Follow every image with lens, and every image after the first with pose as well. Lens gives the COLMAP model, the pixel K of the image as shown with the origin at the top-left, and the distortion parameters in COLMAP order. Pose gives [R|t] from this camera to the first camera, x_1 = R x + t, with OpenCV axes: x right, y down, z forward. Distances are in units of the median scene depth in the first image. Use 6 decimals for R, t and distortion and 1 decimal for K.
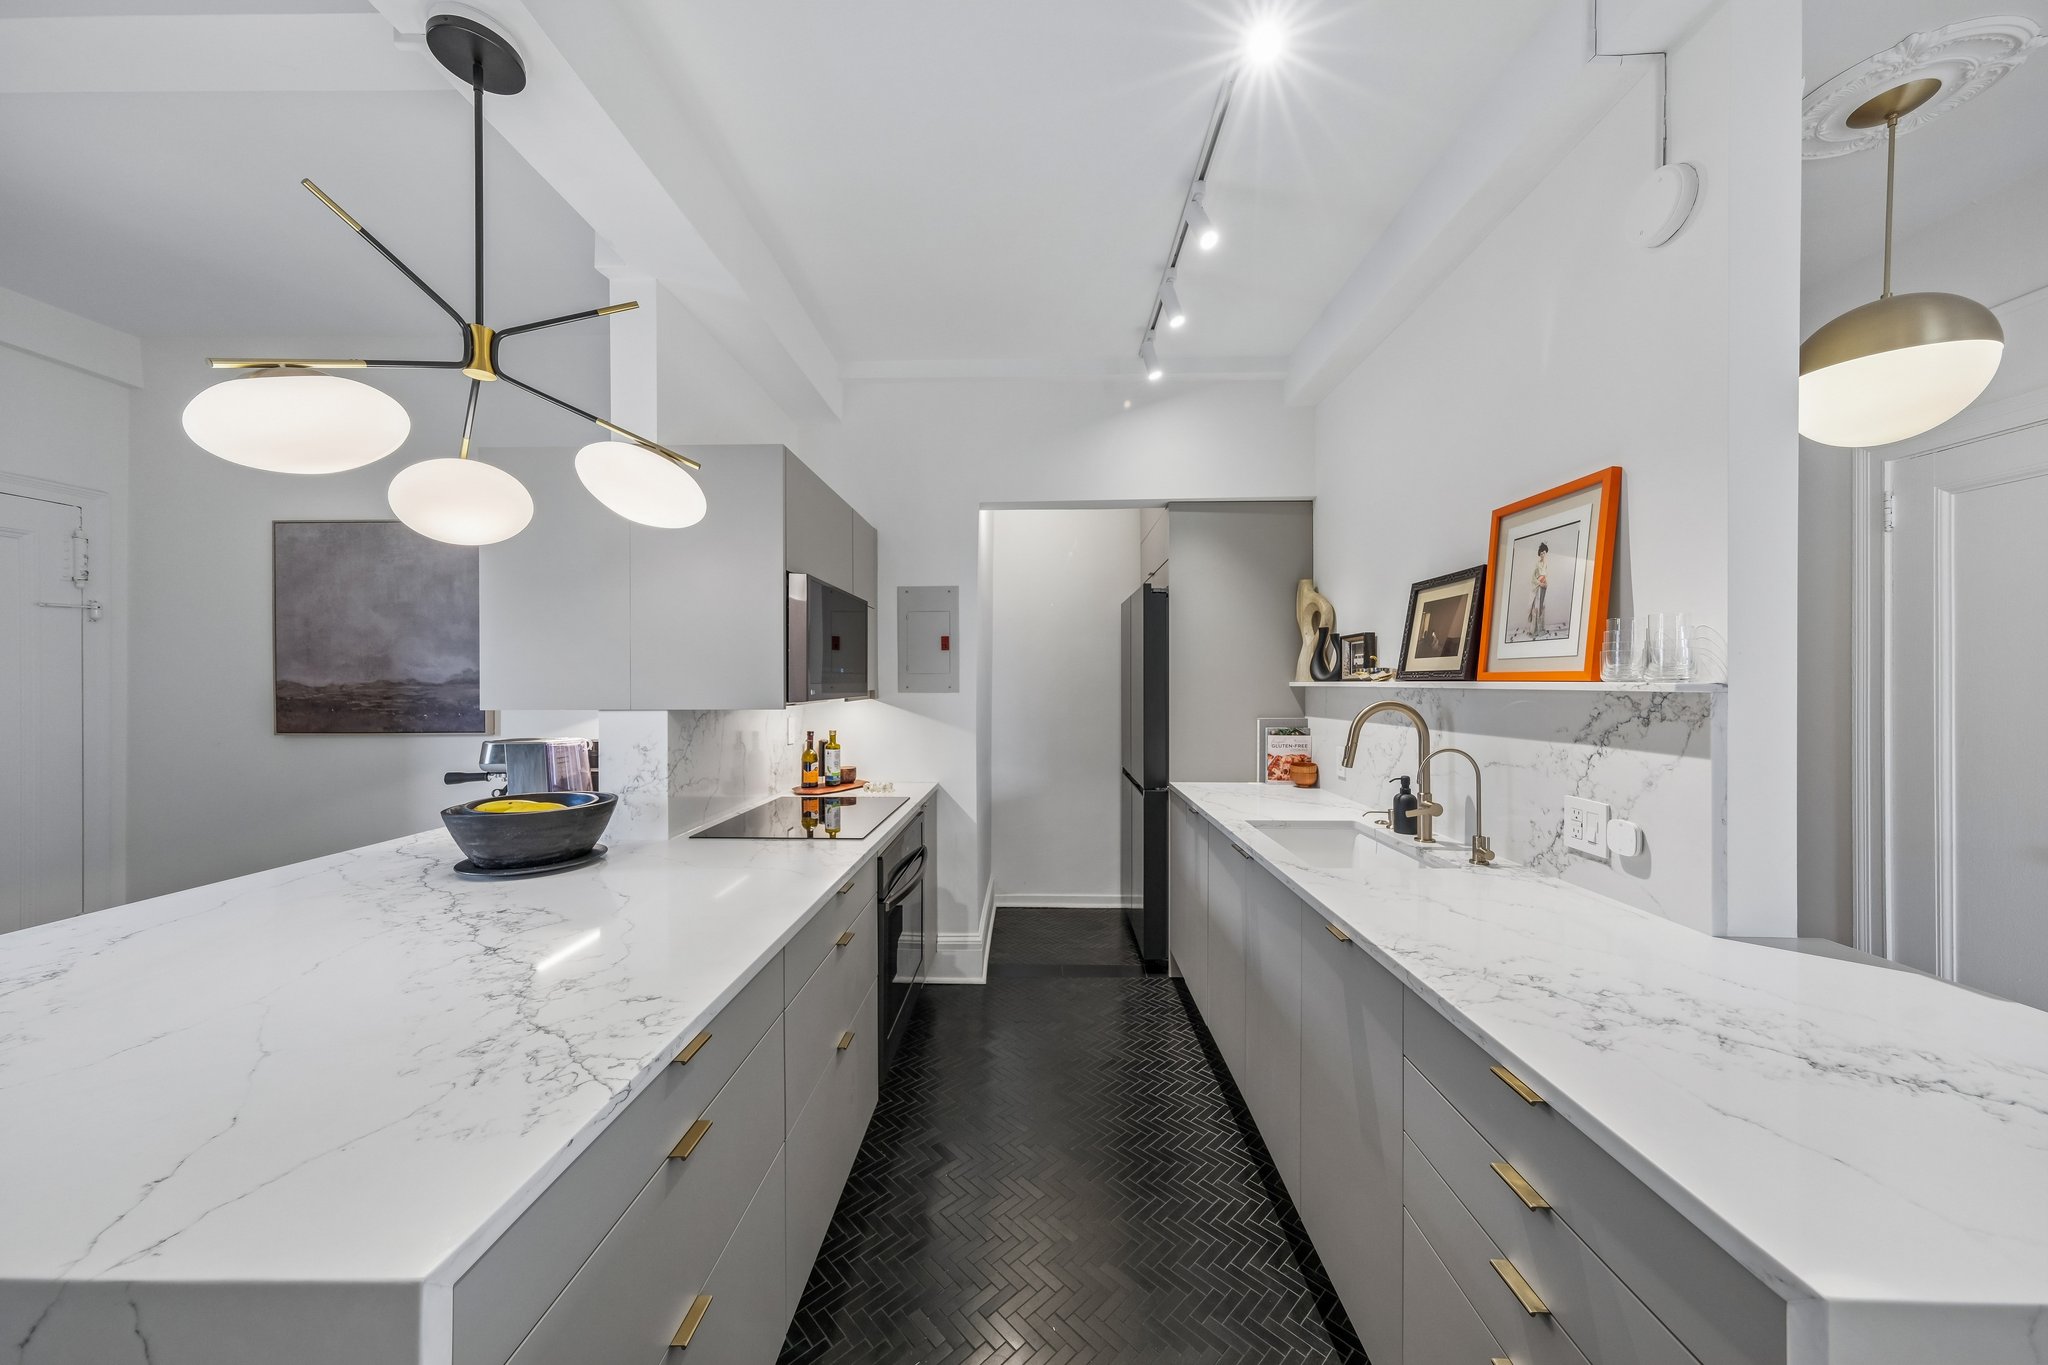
lens RADIAL K [[694.8, 0, 1024.0], [0, 694.8, 682.5], [0, 0, 1]] dist [-0.000451, 0.001794]
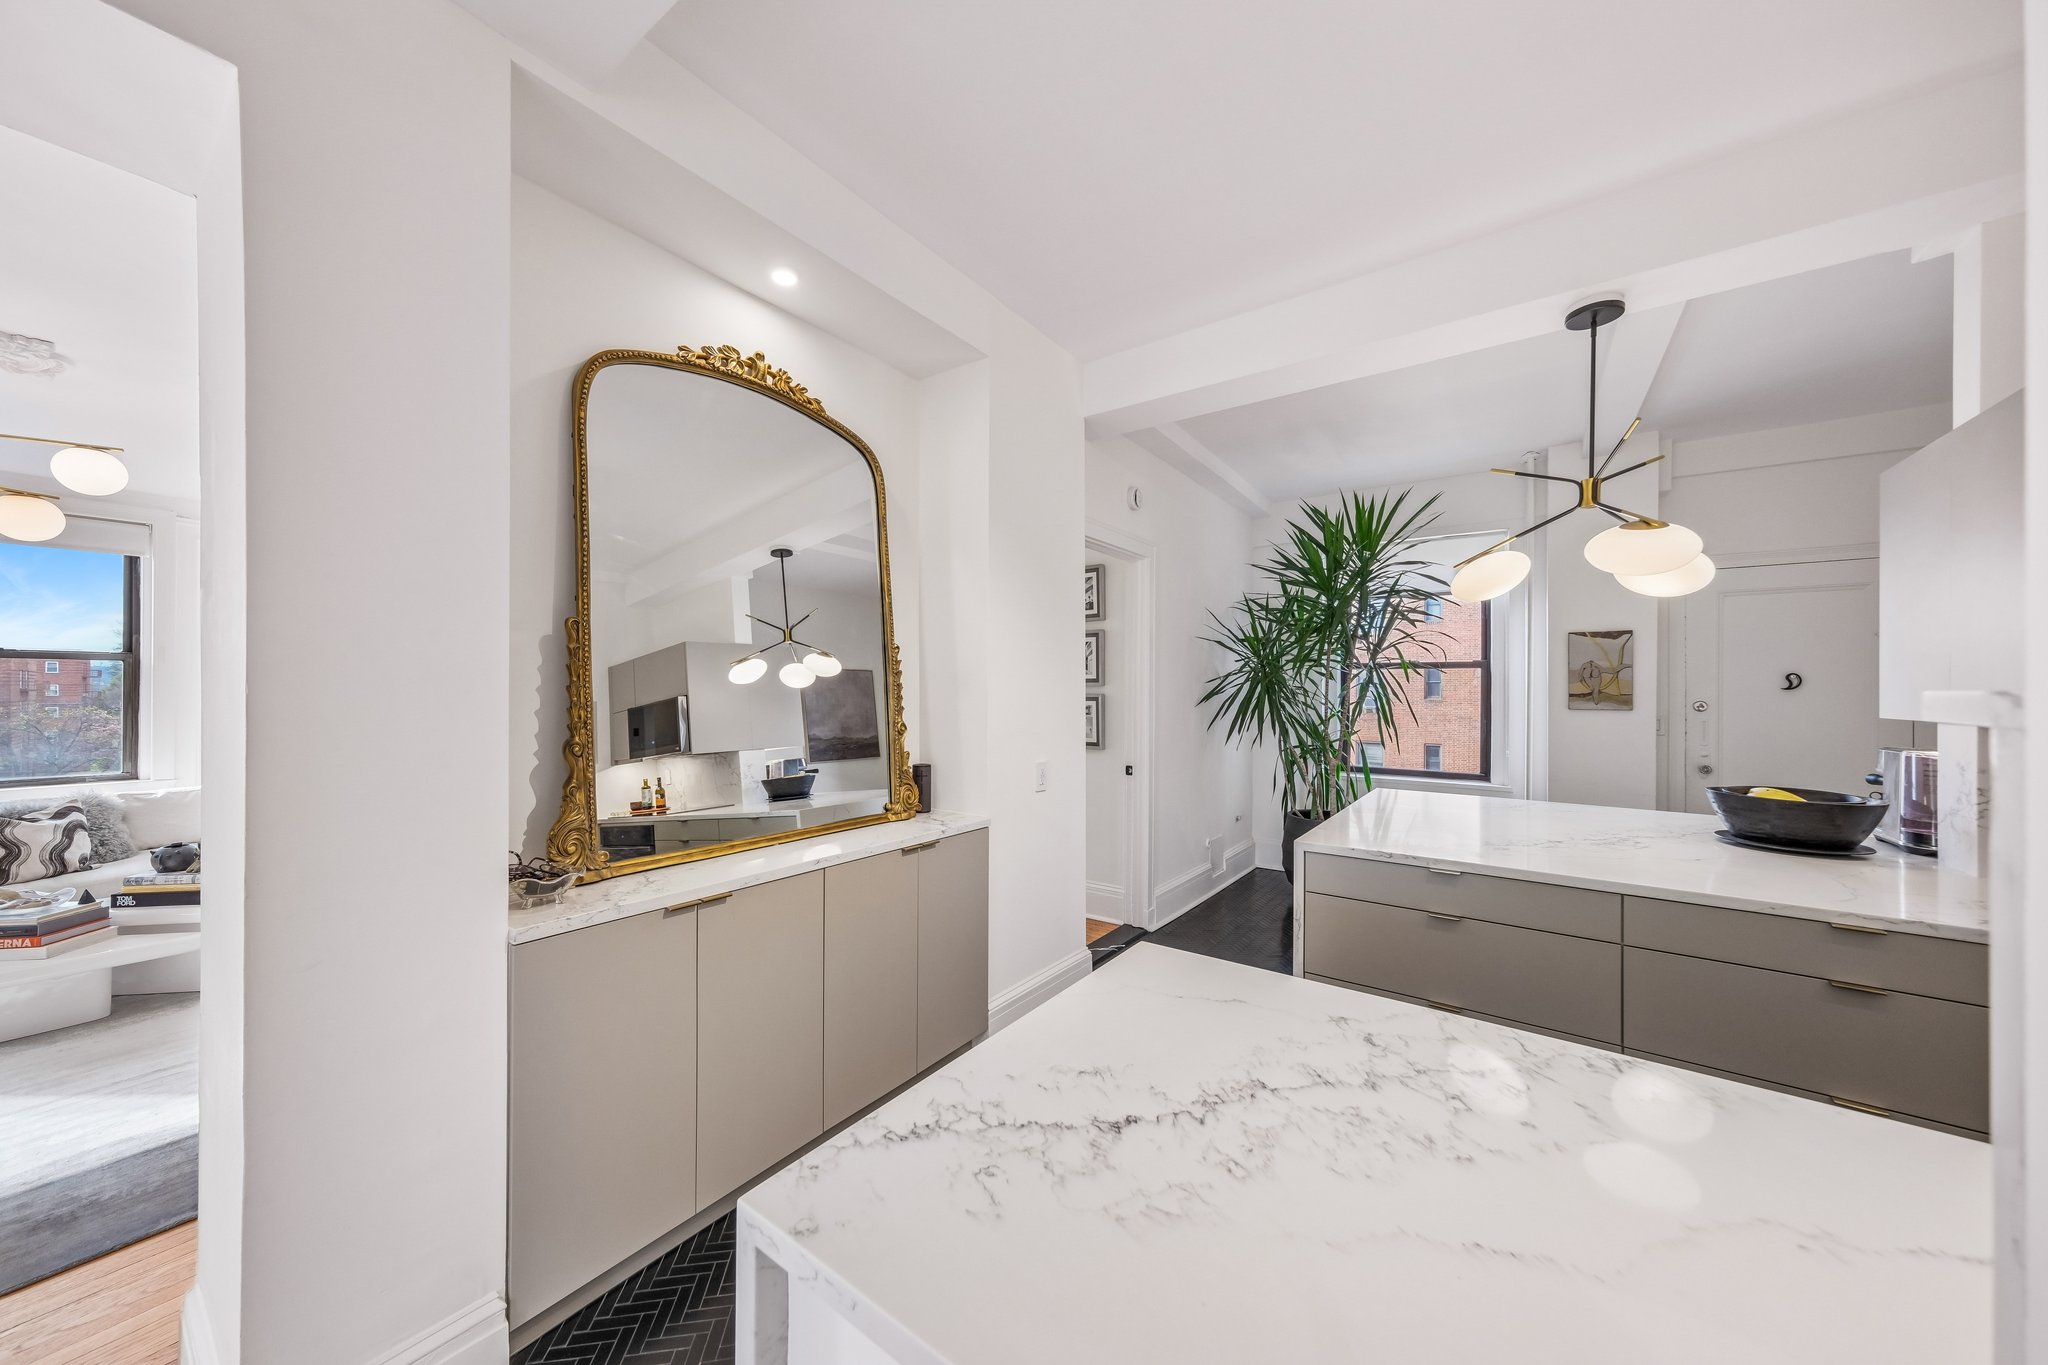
lens RADIAL K [[705.3, 0, 1024.7], [0, 705.3, 691.6], [0, 0, 1]] dist [-0.000076, 0.000028]
pose [[-0.560712, 0.002017, -0.828009, 0.664936], [-0.004195, 0.999977, 0.005276, -0.000728], [0.828000, 0.006432, -0.560691, 0.397565]]
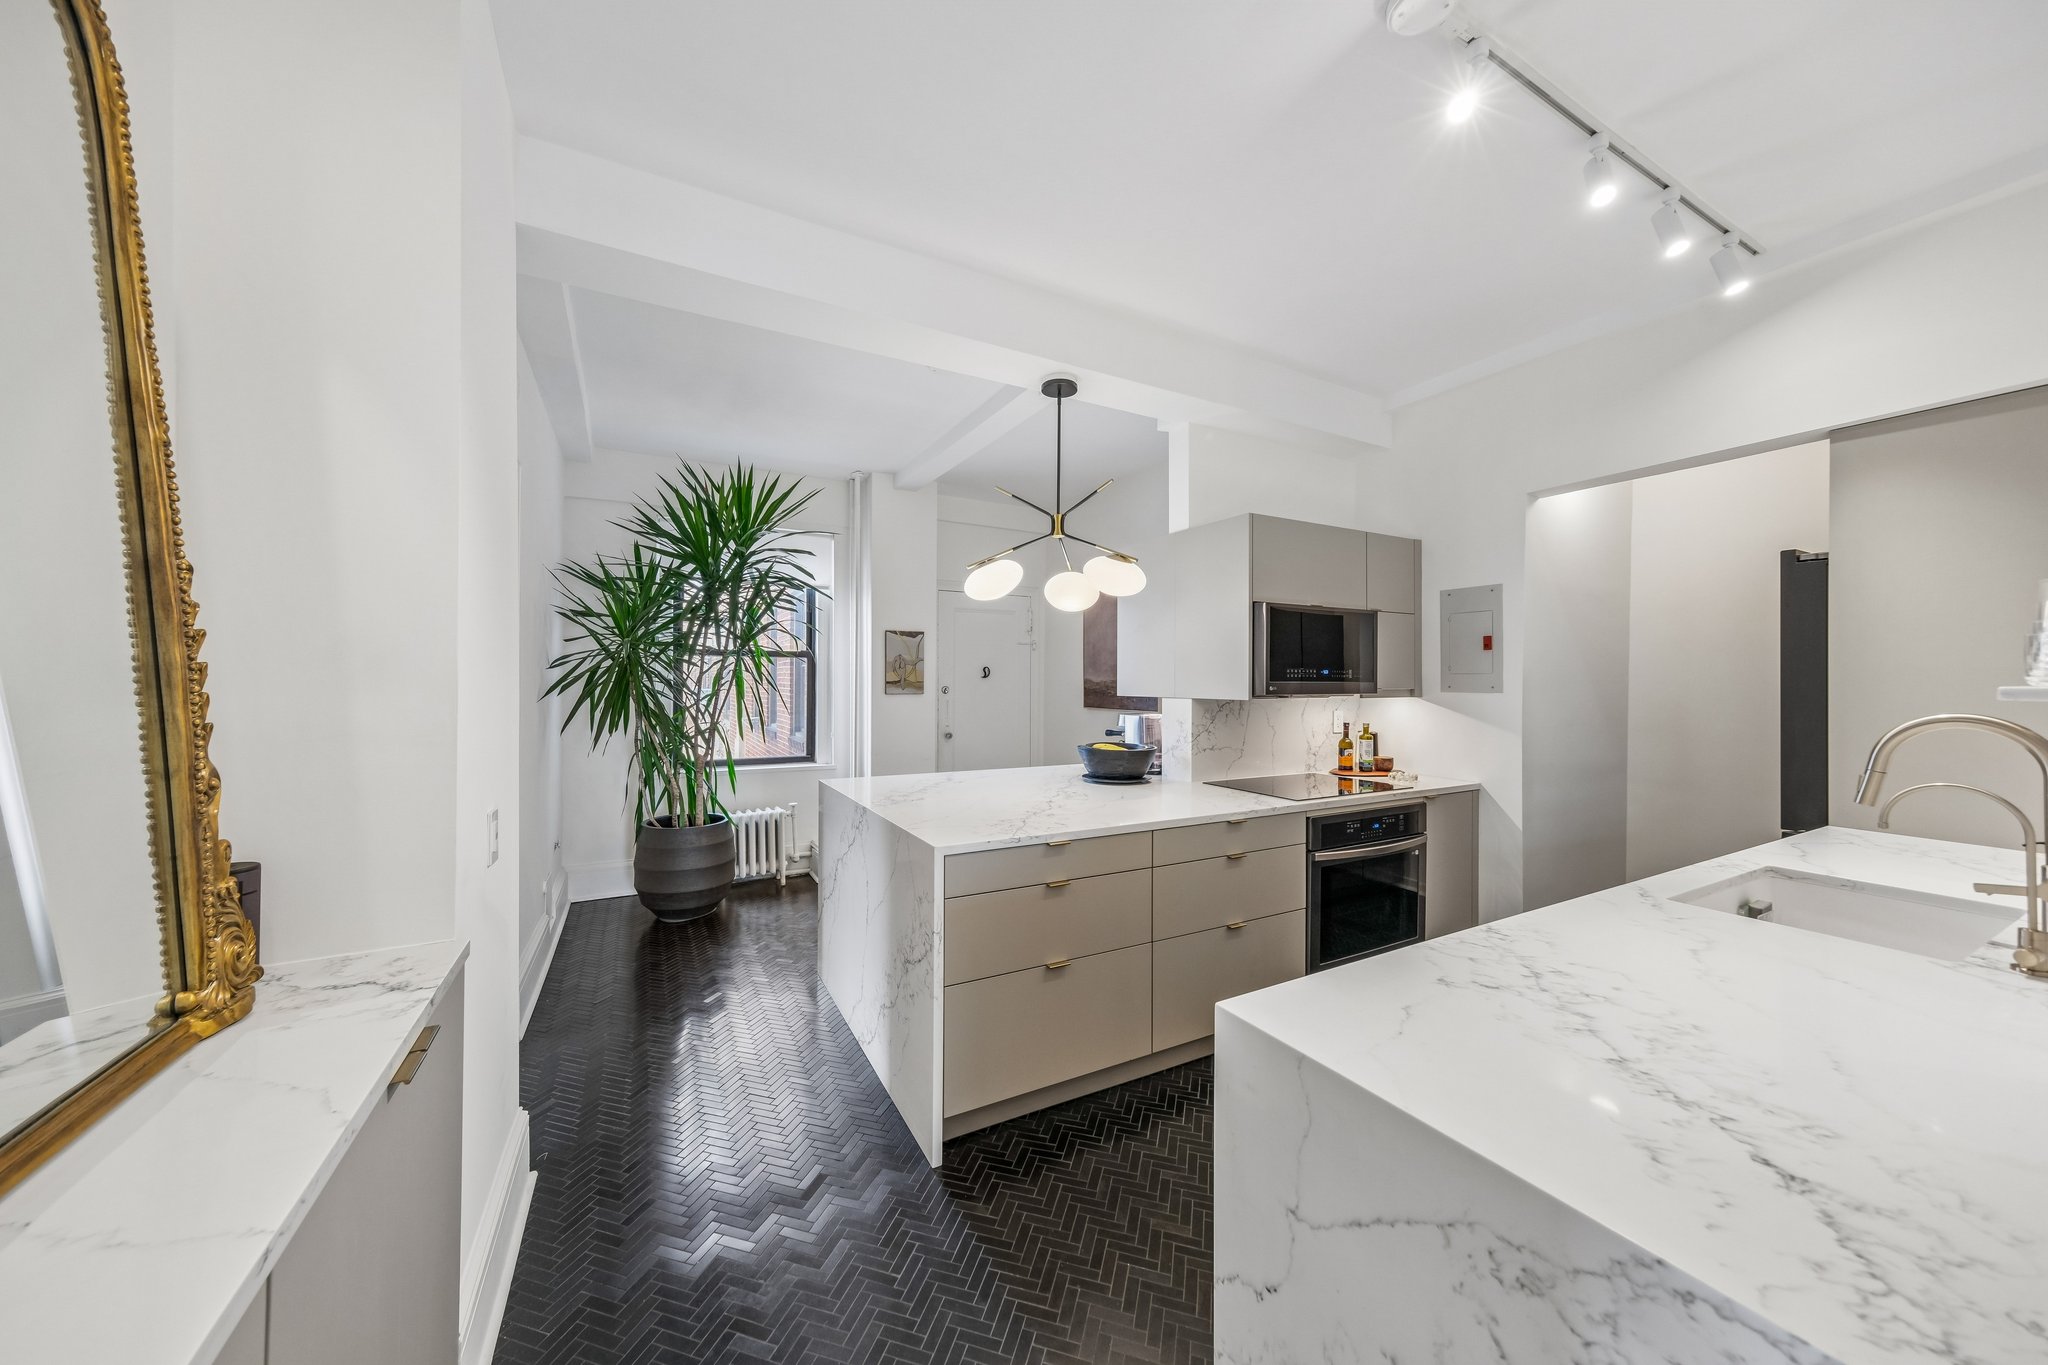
lens RADIAL K [[694.8, 0, 1024.0], [0, 694.8, 682.5], [0, 0, 1]] dist [-0.000451, 0.001794]
pose [[0.502879, 0.007748, -0.864322, 0.491561], [-0.006377, 0.999966, 0.005254, -0.001440], [0.864333, 0.002869, 0.502911, -0.080553]]
